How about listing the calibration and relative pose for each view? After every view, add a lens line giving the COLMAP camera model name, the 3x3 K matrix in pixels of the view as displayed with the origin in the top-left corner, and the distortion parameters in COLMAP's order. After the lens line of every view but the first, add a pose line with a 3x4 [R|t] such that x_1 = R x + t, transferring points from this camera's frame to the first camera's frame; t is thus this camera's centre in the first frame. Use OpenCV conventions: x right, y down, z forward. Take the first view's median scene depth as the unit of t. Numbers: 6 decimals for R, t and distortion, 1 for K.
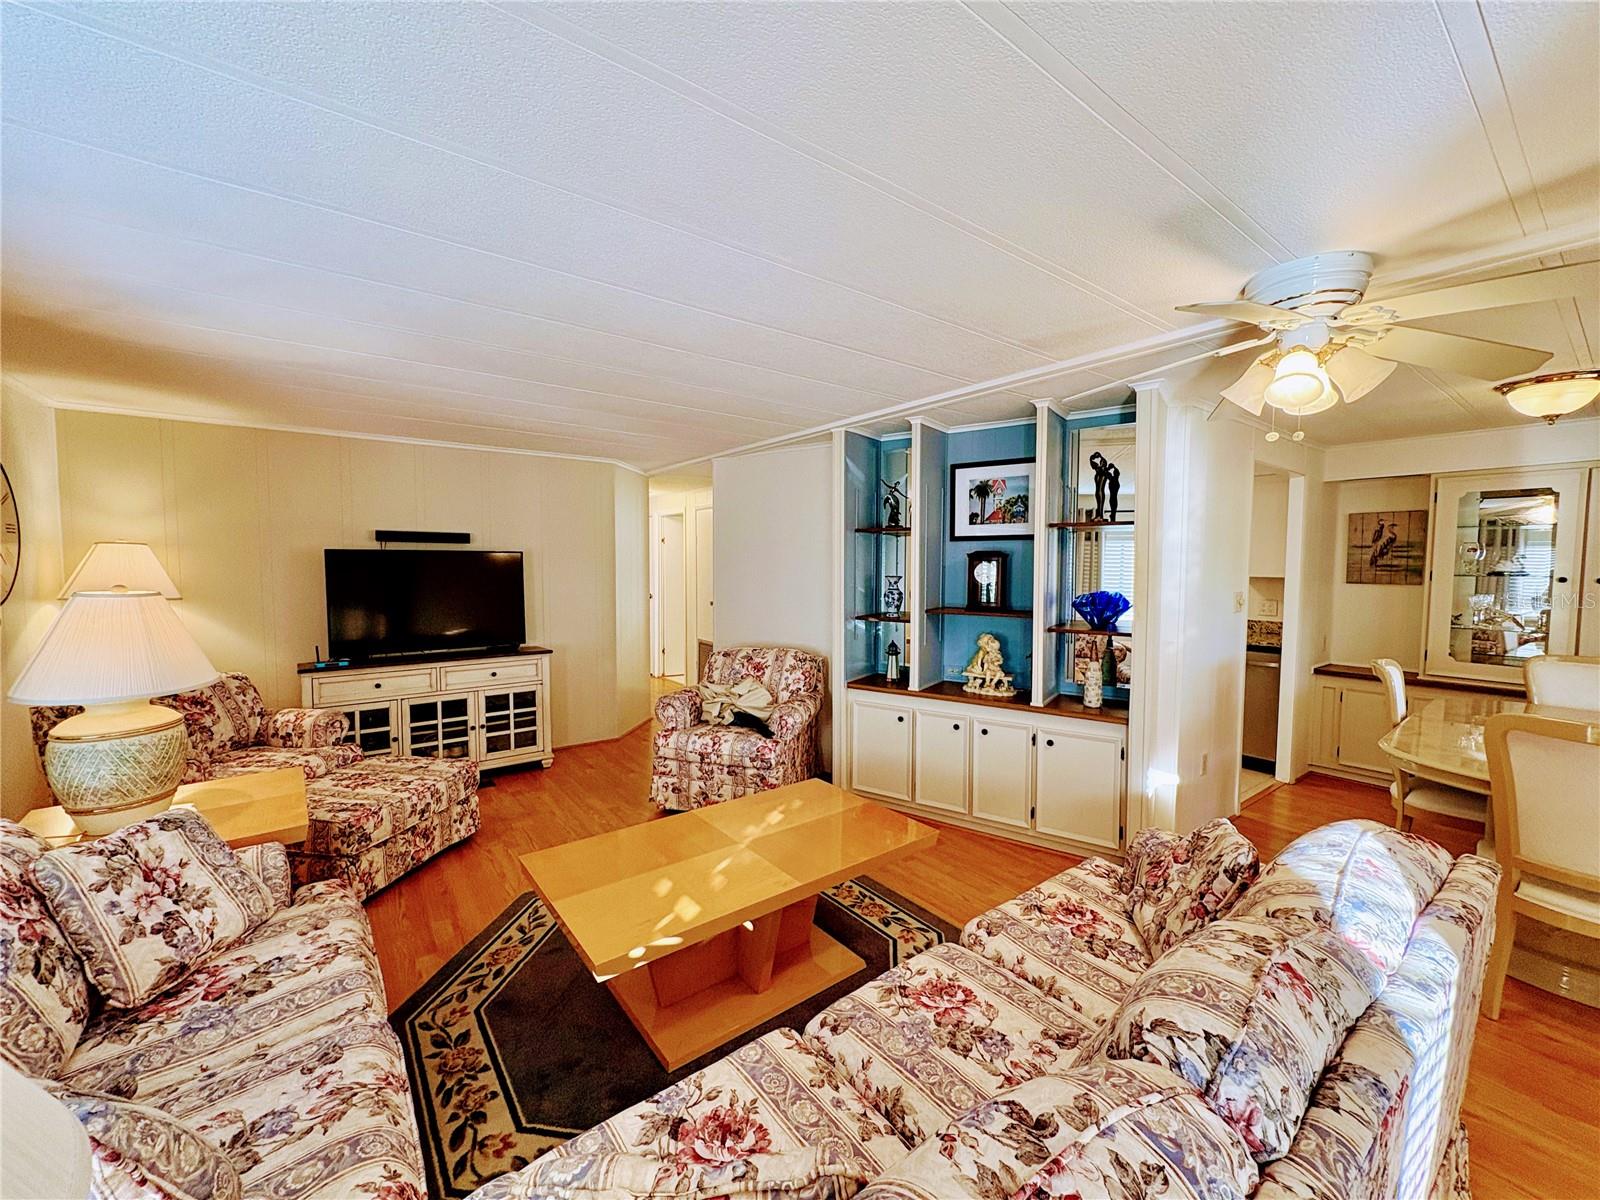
lens RADIAL K [[638.5, 0, 798.4], [0, 638.5, 598.1], [0, 0, 1]] dist [-0.000556, -0.000162]
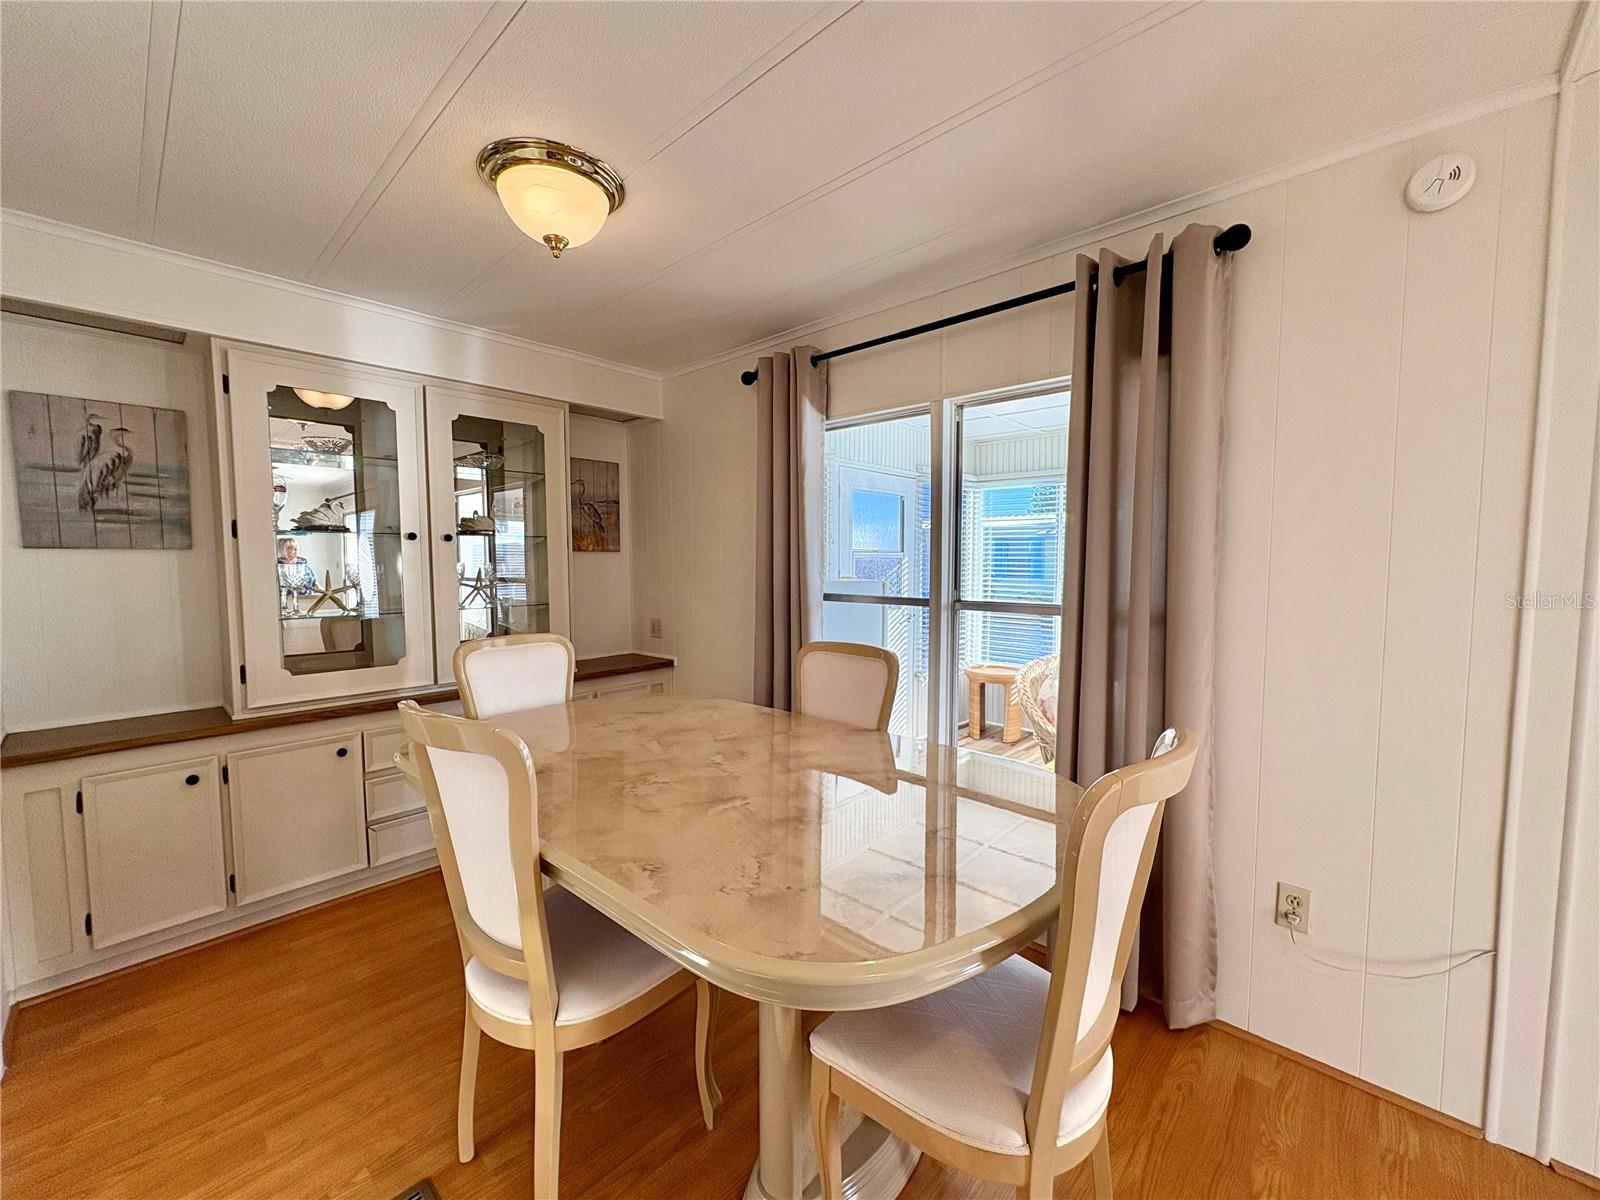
lens RADIAL K [[638.5, 0, 799.5], [0, 638.5, 598.5], [0, 0, 1]] dist [-0.000556, -0.000162]
pose [[-0.175056, -0.064350, 0.982453, 0.339445], [0.057930, 0.995460, 0.075524, 0.009726], [-0.982853, 0.070134, -0.170534, 0.571876]]
